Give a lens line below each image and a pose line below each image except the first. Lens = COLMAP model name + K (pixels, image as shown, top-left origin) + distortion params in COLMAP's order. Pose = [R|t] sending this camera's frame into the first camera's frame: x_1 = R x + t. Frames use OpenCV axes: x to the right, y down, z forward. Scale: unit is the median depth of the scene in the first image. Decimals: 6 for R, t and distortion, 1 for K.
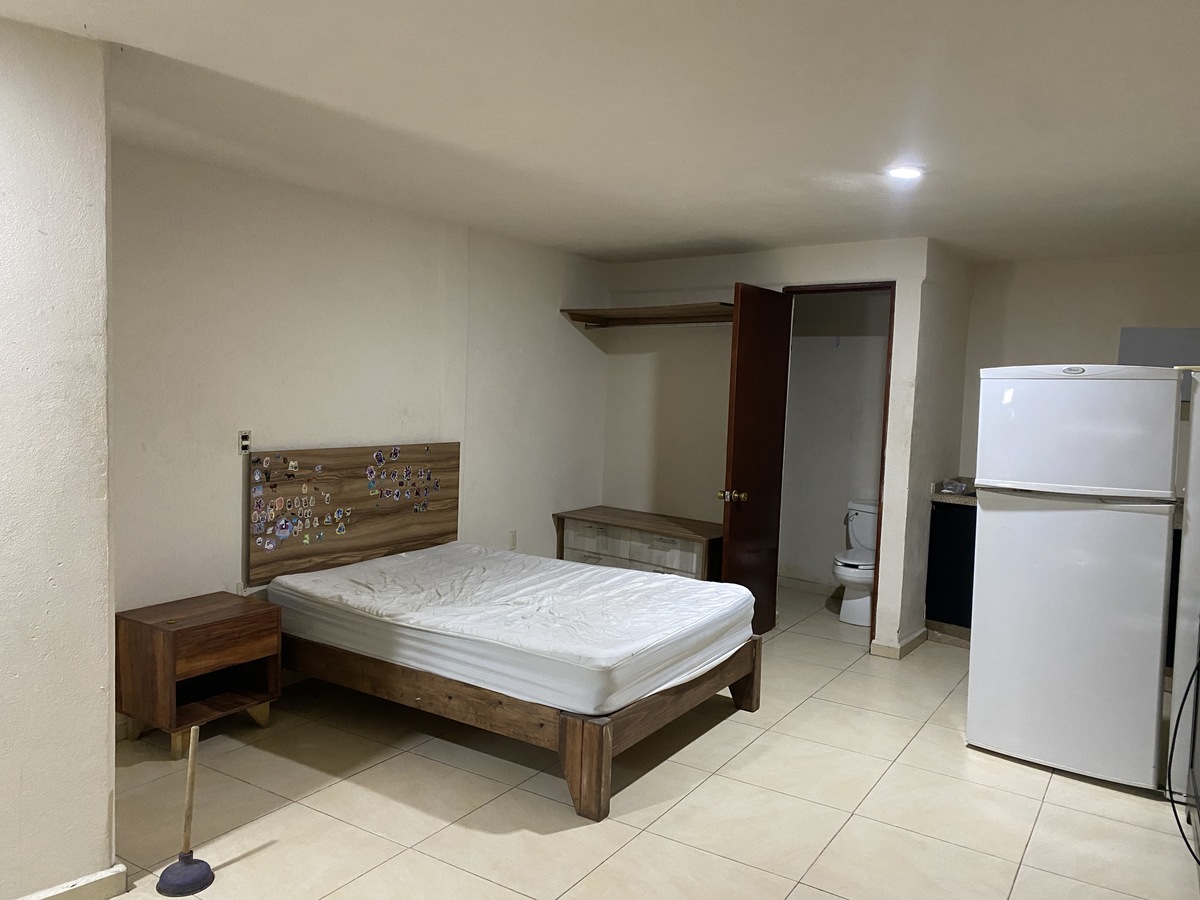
lens RADIAL K [[886.2, 0, 601.6], [0, 886.2, 432.2], [0, 0, 1]] dist [0.003755, 0.005430]
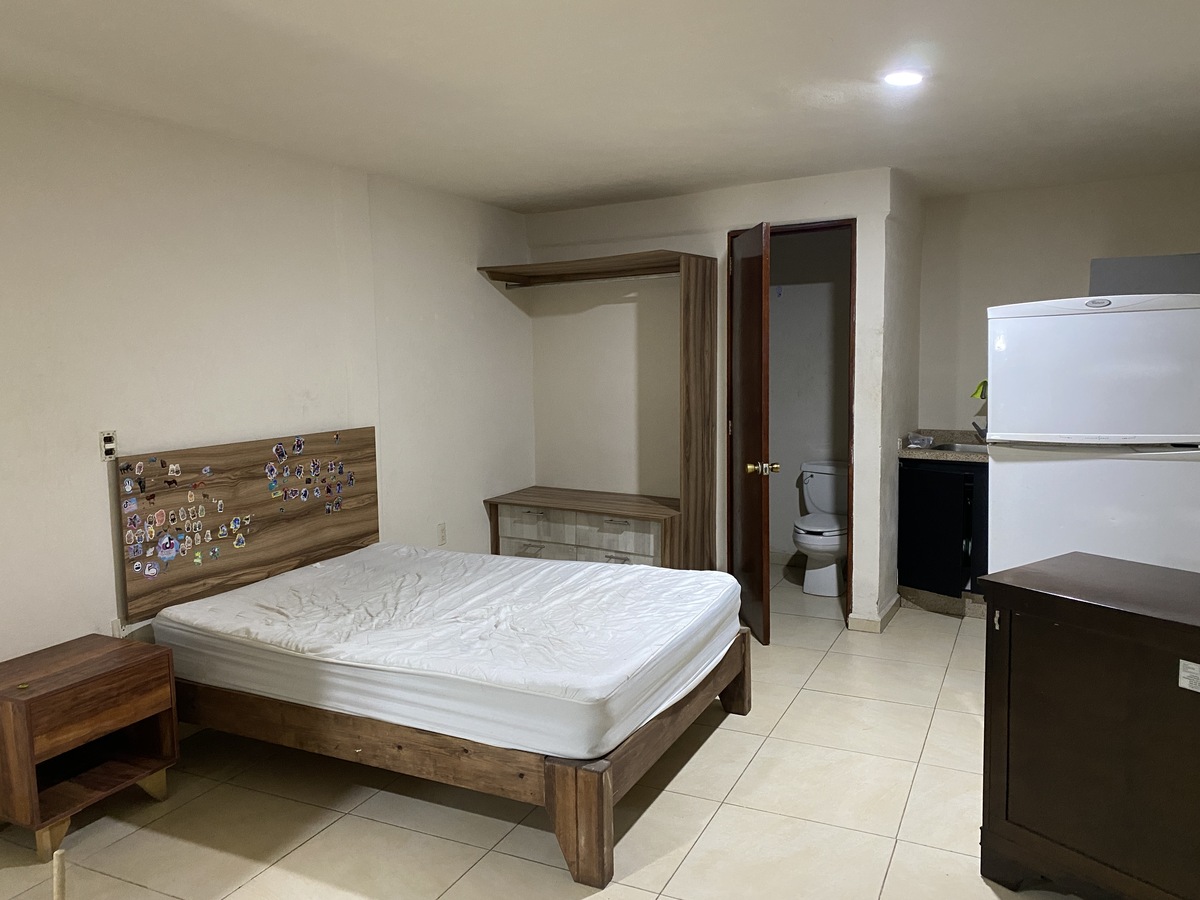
lens RADIAL K [[886.2, 0, 601.6], [0, 886.2, 432.2], [0, 0, 1]] dist [0.003755, 0.005430]
pose [[0.991421, -0.065111, 0.113335, -0.051606], [0.060966, 0.997351, 0.039667, -0.006171], [-0.115617, -0.032418, 0.992765, 0.157073]]
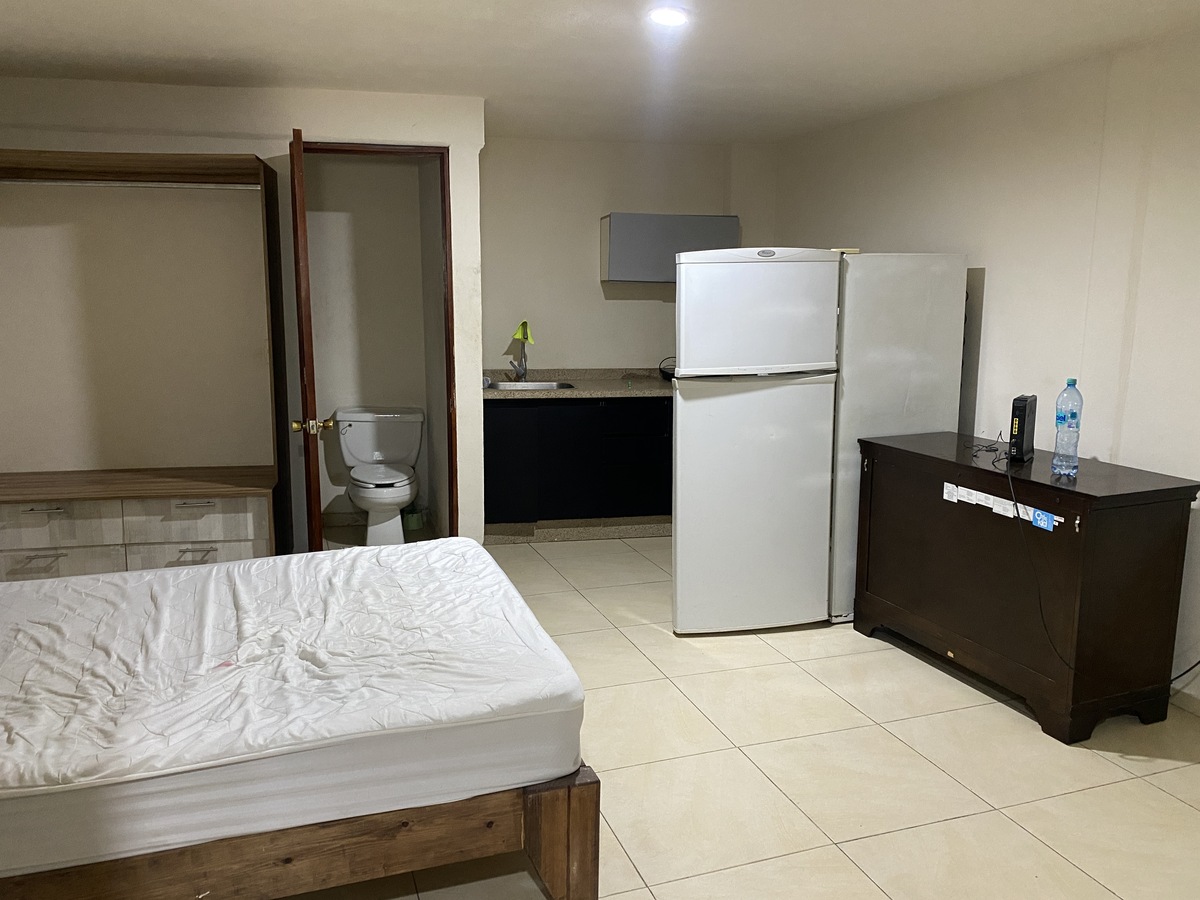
lens RADIAL K [[911.5, 0, 571.4], [0, 911.5, 429.5], [0, 0, 1]] dist [0.073321, -0.135253]
pose [[0.624953, -0.156047, 0.764907, -0.383815], [0.060951, 0.986581, 0.151472, -0.036745], [-0.778280, -0.048041, 0.626077, 0.429687]]
